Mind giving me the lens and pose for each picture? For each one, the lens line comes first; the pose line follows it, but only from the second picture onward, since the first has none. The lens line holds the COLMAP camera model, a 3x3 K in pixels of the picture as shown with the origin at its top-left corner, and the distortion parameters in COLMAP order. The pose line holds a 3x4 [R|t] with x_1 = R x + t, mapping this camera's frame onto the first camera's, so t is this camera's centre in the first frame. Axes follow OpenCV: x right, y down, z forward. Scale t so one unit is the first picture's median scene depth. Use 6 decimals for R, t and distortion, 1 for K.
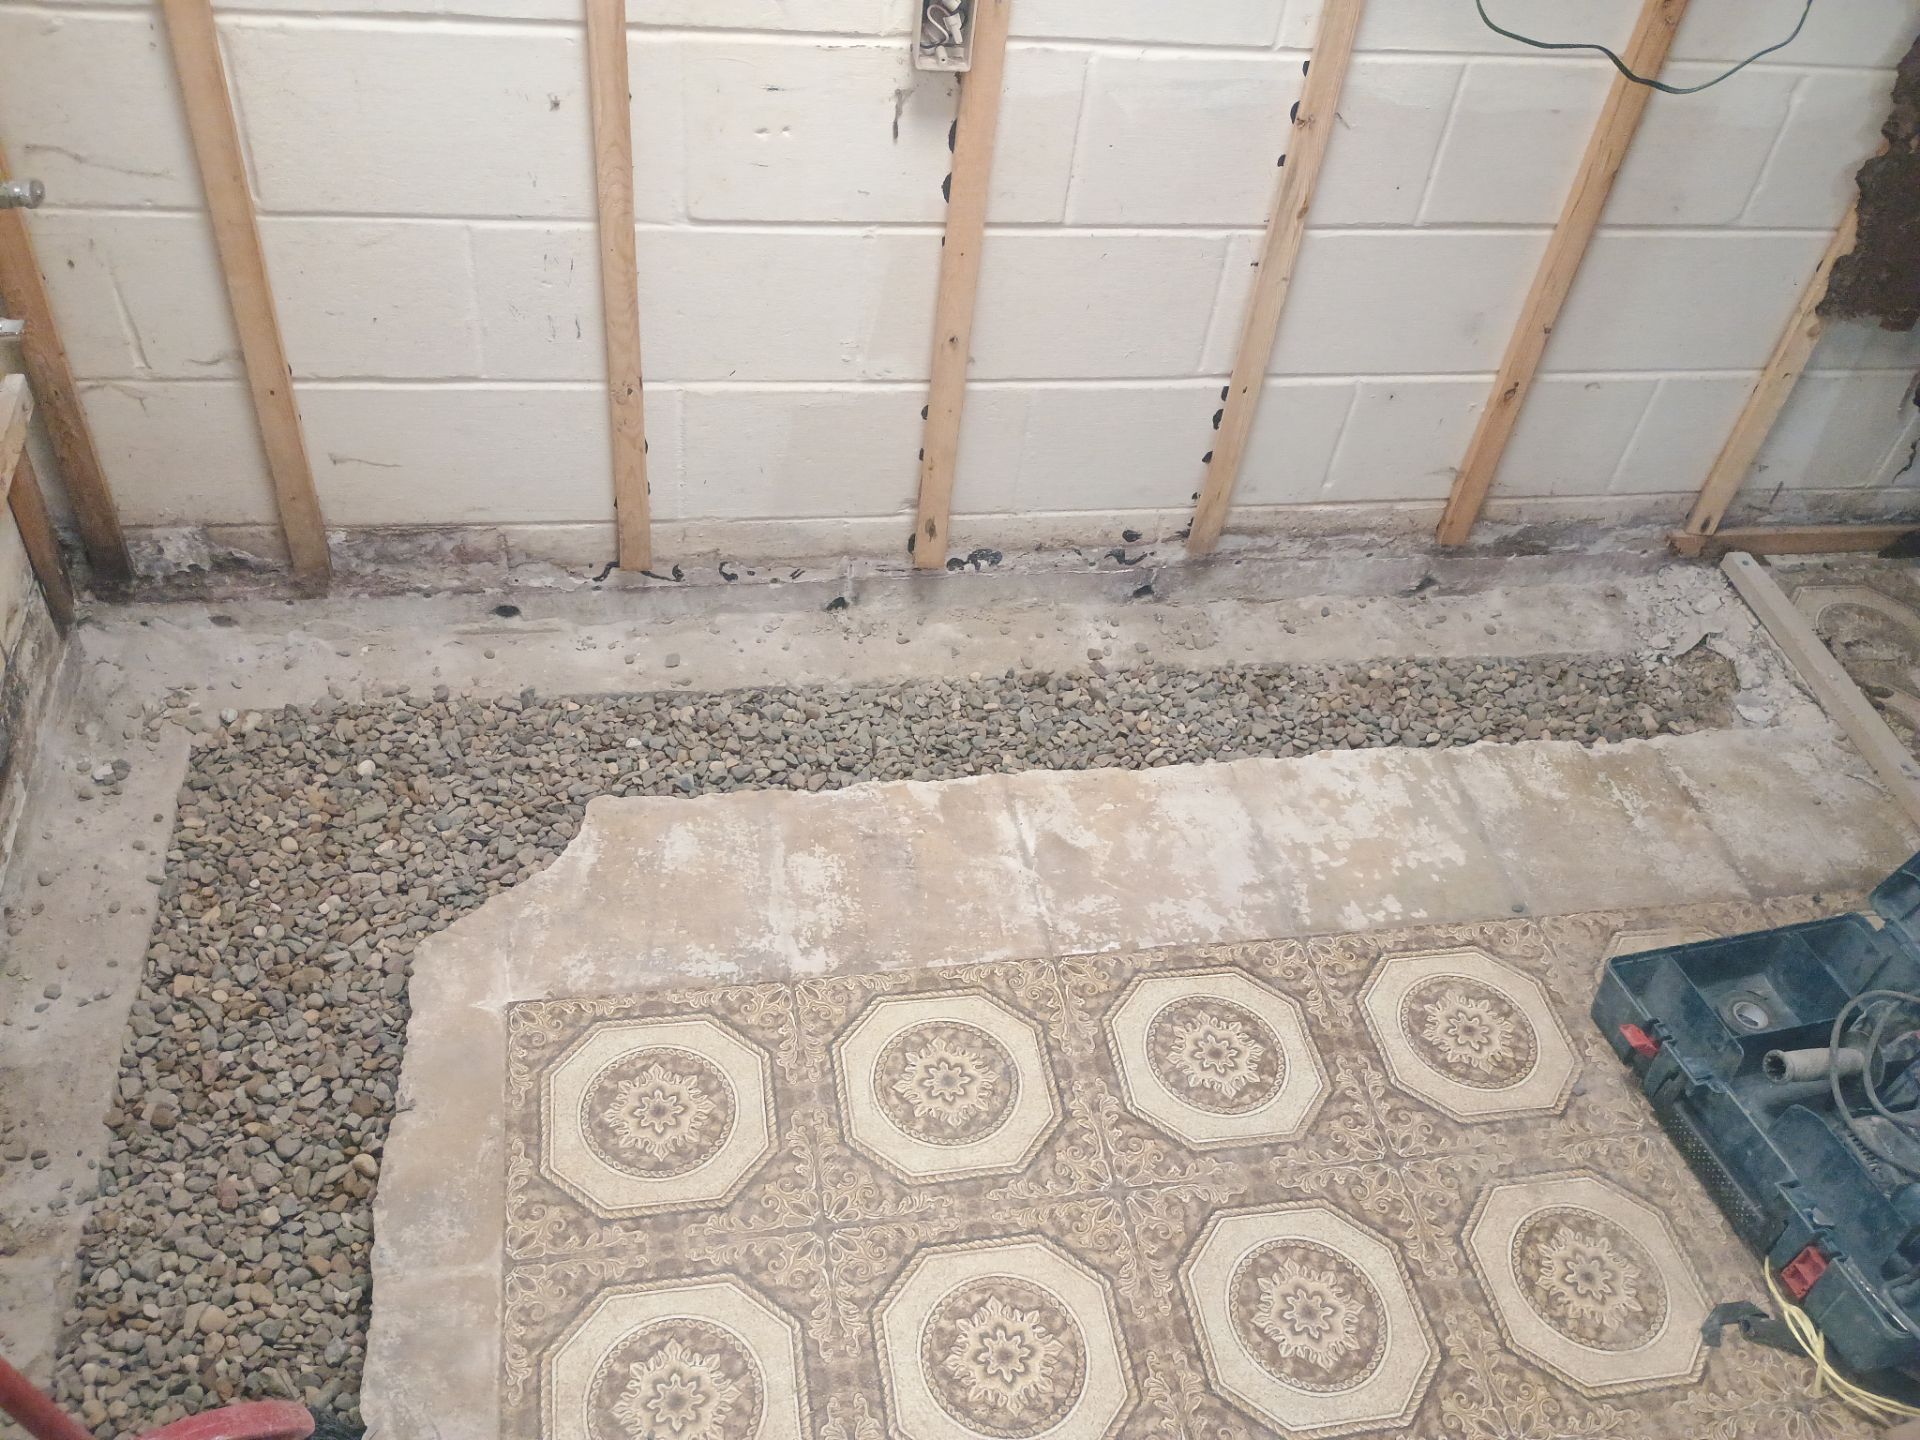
lens RADIAL K [[1631.7, 0, 960.0], [0, 1631.7, 720.0], [0, 0, 1]] dist [0.056156, -0.060206]
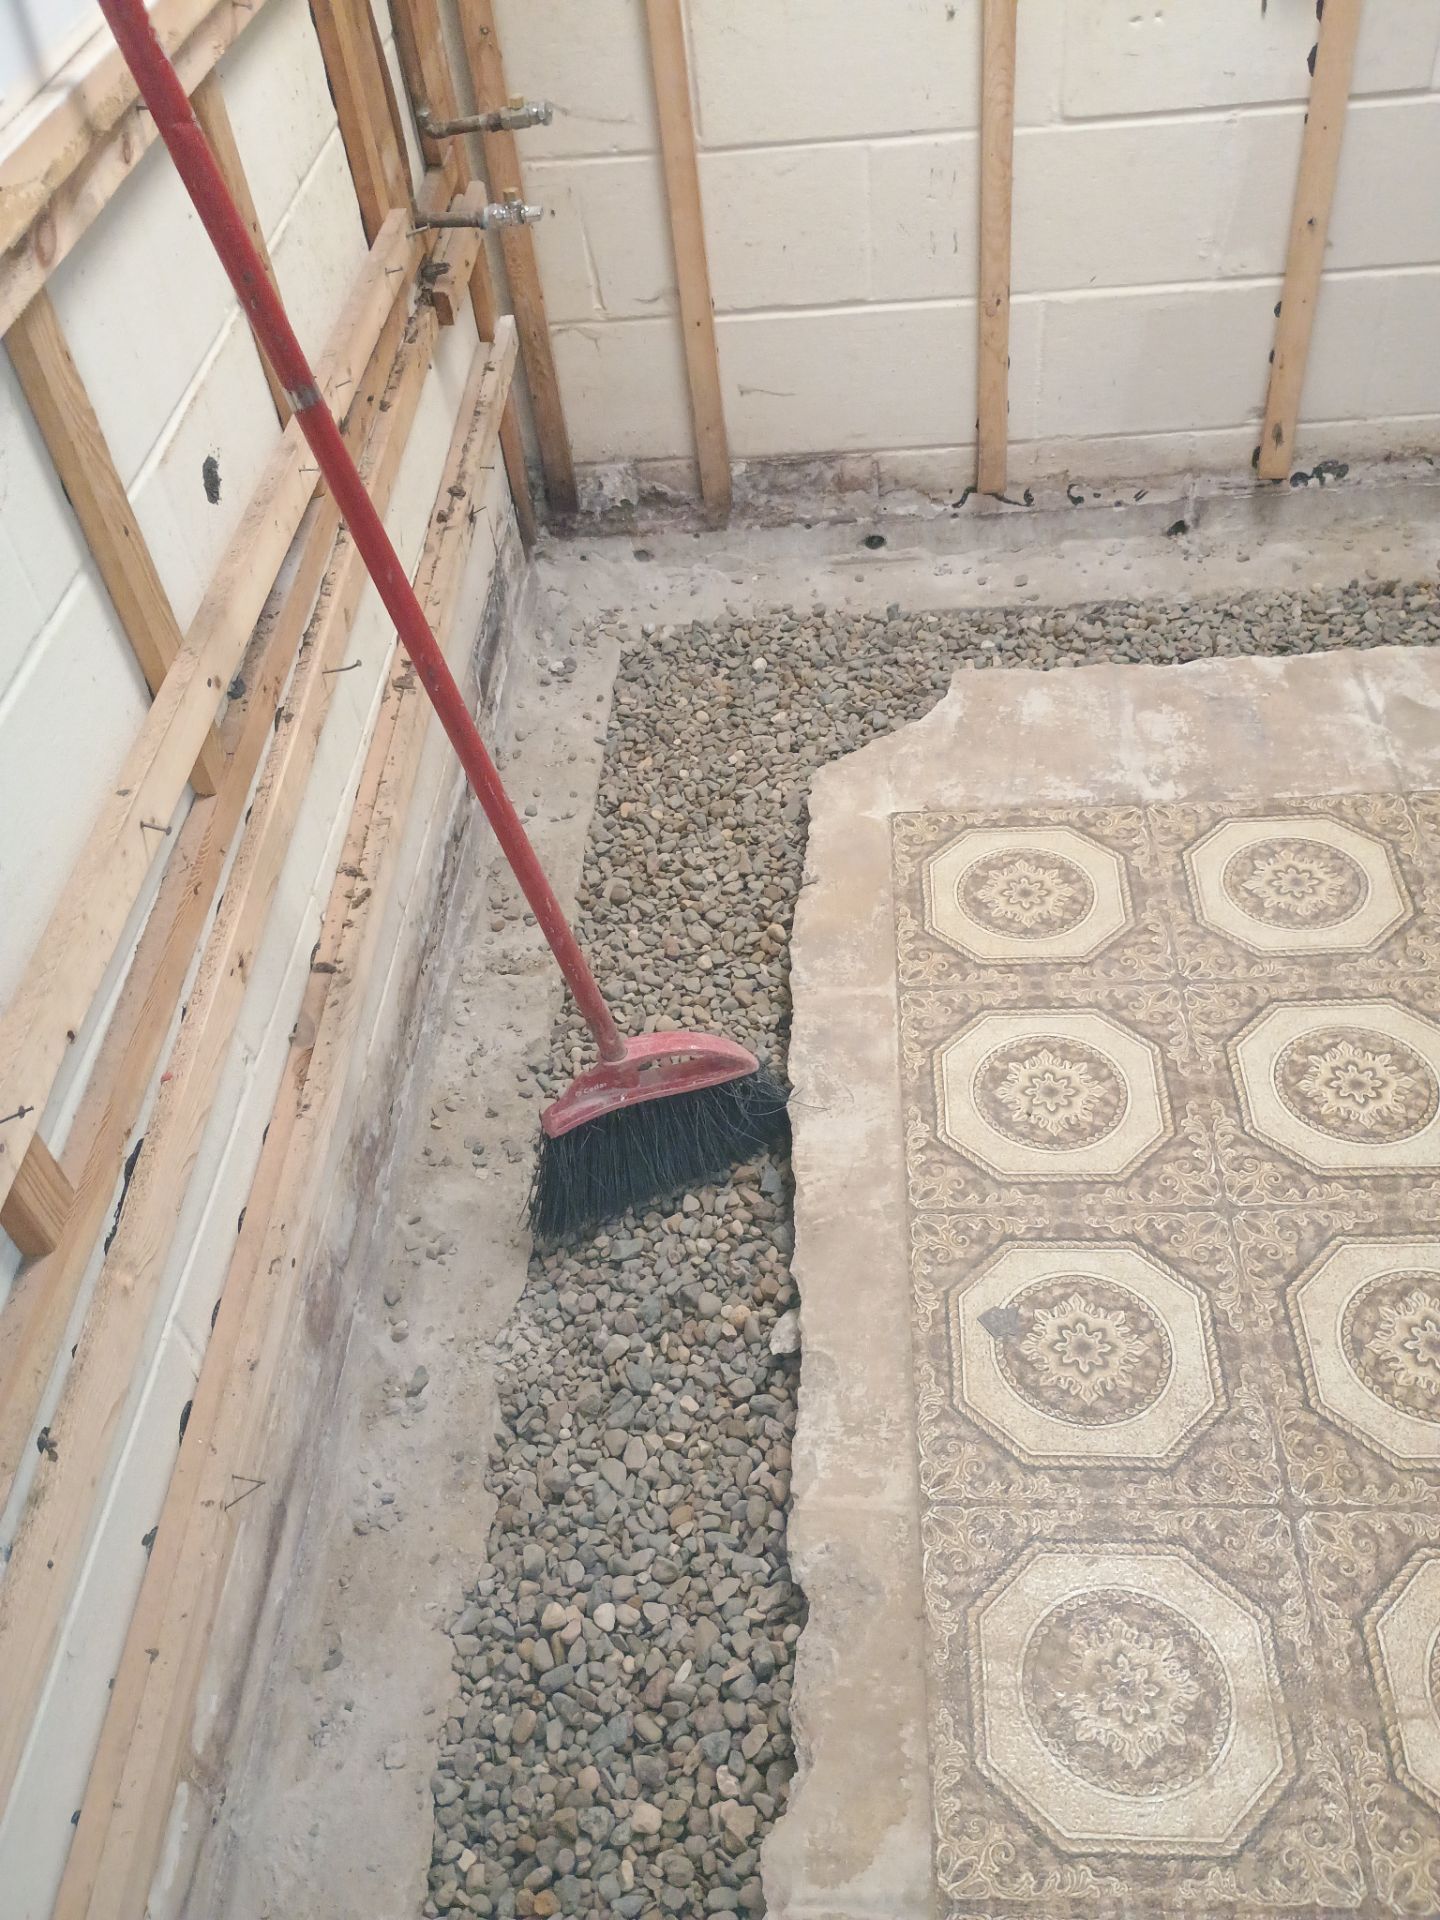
lens RADIAL K [[1631.7, 0, 720.0], [0, 1631.7, 960.0], [0, 0, 1]] dist [0.056156, -0.060206]
pose [[0.953371, 0.021403, -0.301041, -0.039110], [-0.017563, 0.999726, 0.015455, 0.240929], [0.301290, -0.009447, 0.953486, -0.123674]]
